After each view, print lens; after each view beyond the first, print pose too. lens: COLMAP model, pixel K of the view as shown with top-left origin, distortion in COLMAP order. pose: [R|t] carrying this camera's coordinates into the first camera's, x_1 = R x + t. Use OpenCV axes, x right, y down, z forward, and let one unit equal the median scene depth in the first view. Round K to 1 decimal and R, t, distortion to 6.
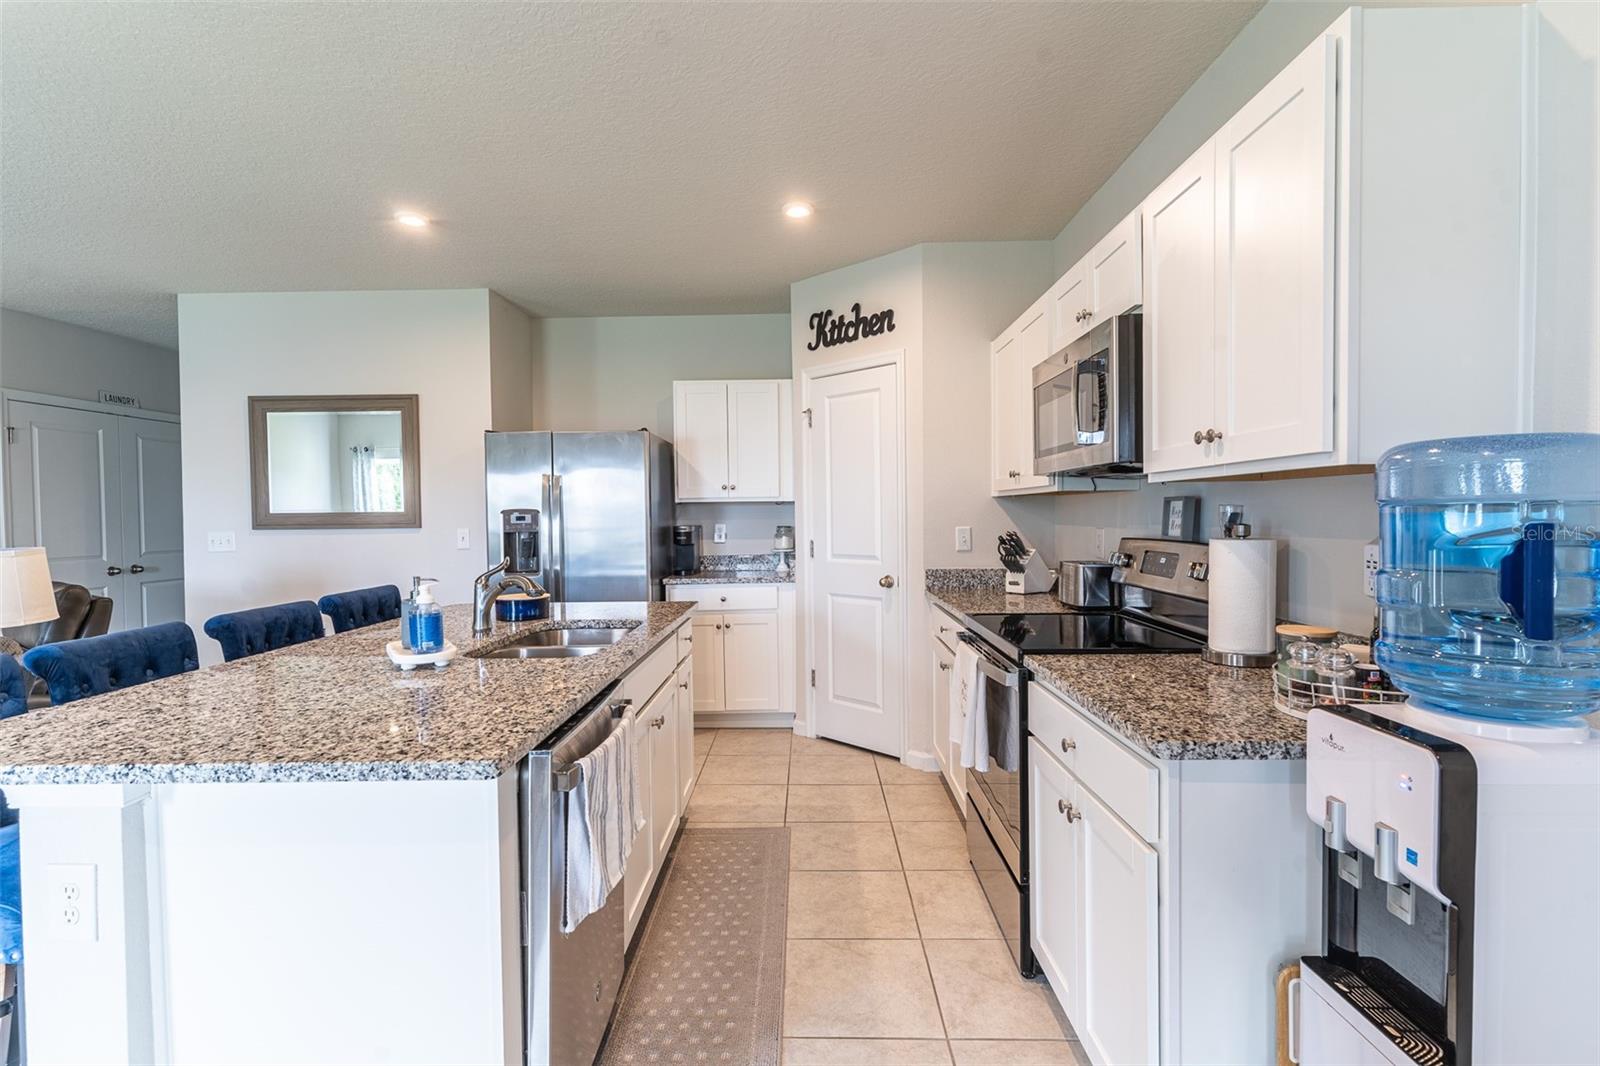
lens RADIAL K [[769.9, 0, 791.1], [0, 769.9, 531.3], [0, 0, 1]] dist [0.001342, -0.000017]
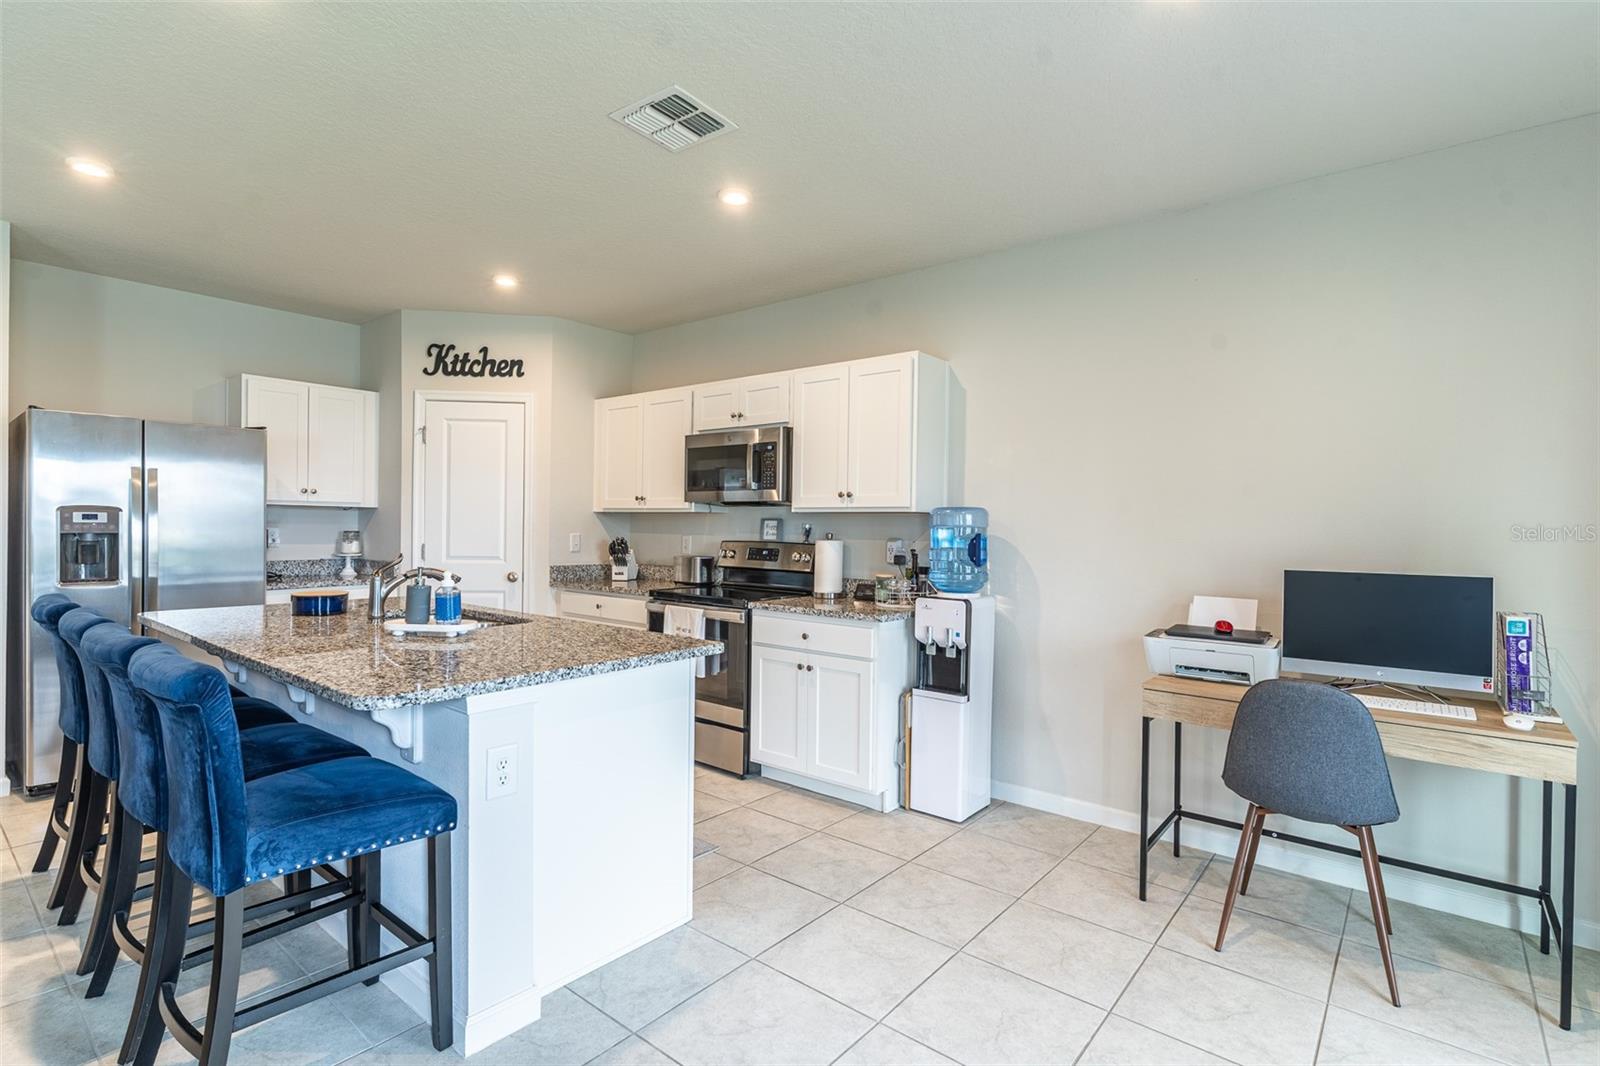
lens RADIAL K [[769.9, 0, 794.4], [0, 769.9, 531.6], [0, 0, 1]] dist [0.001342, -0.000017]
pose [[0.619364, 0.015075, 0.784959, -0.569057], [-0.003810, 0.999862, -0.016196, 0.010456], [-0.785095, 0.007041, 0.619336, -0.124958]]
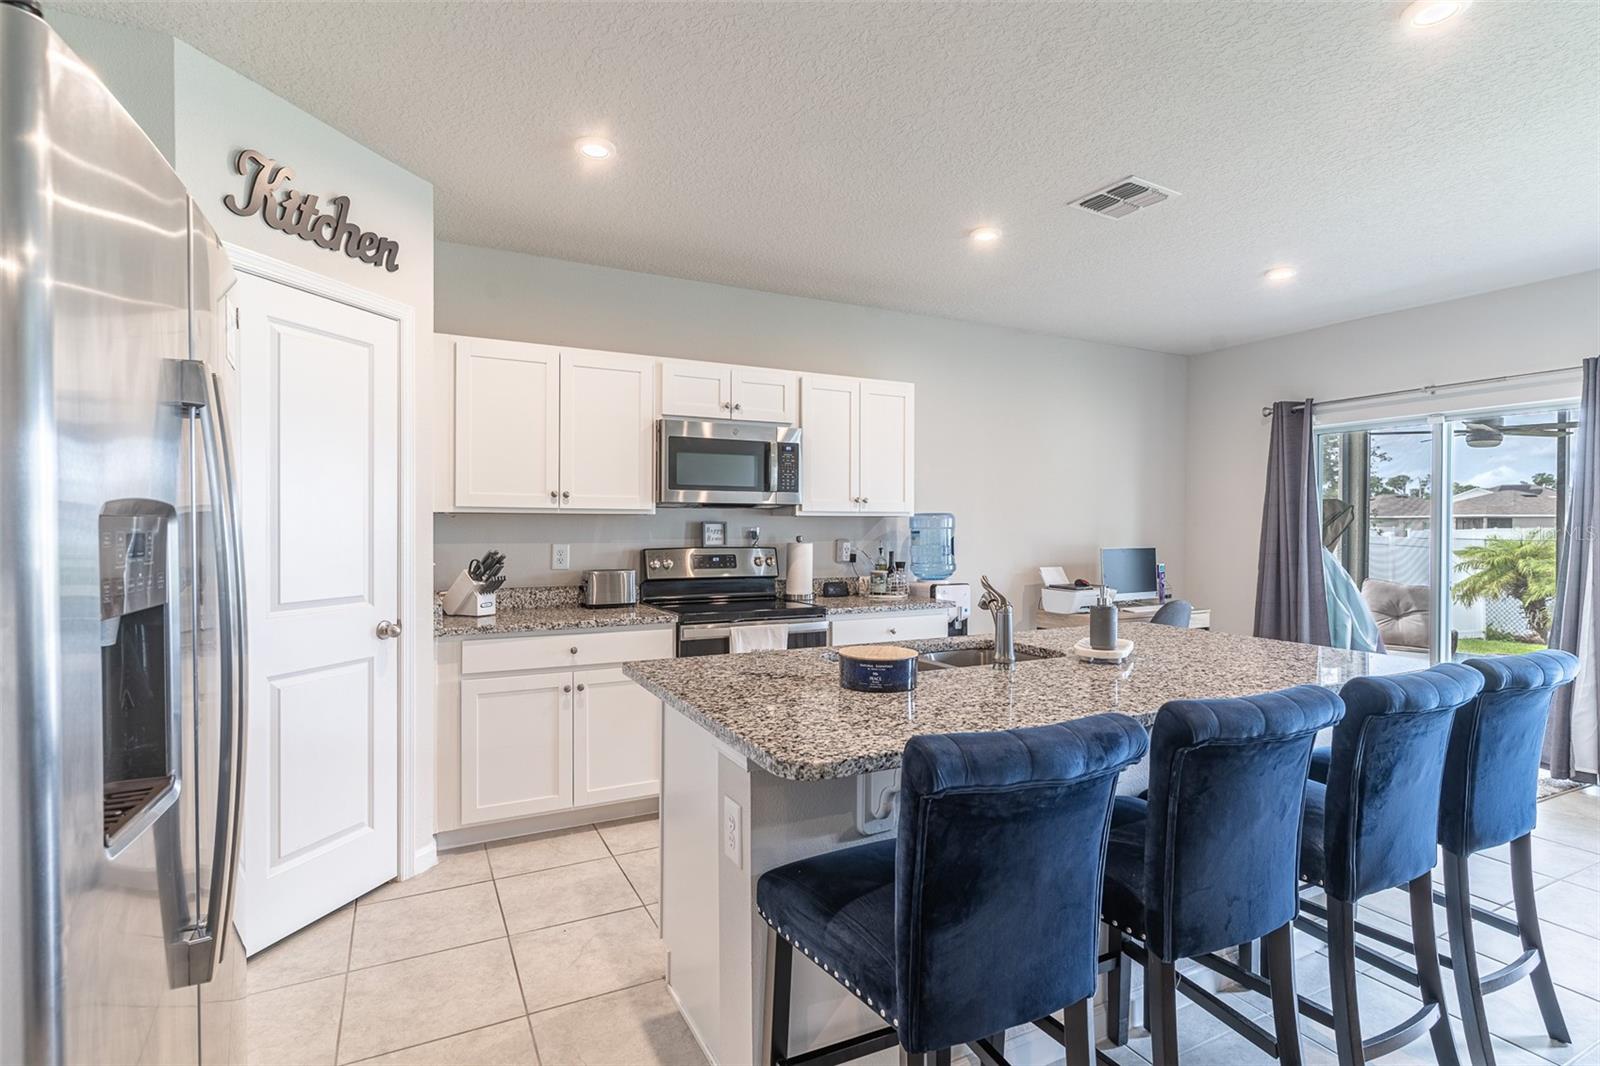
lens RADIAL K [[769.9, 0, 796.5], [0, 769.9, 531.0], [0, 0, 1]] dist [0.001342, -0.000017]
pose [[-0.474920, 0.003799, 0.880021, -0.657660], [0.023057, 0.999701, 0.008128, -0.020549], [-0.879727, 0.024151, -0.474866, 1.004006]]
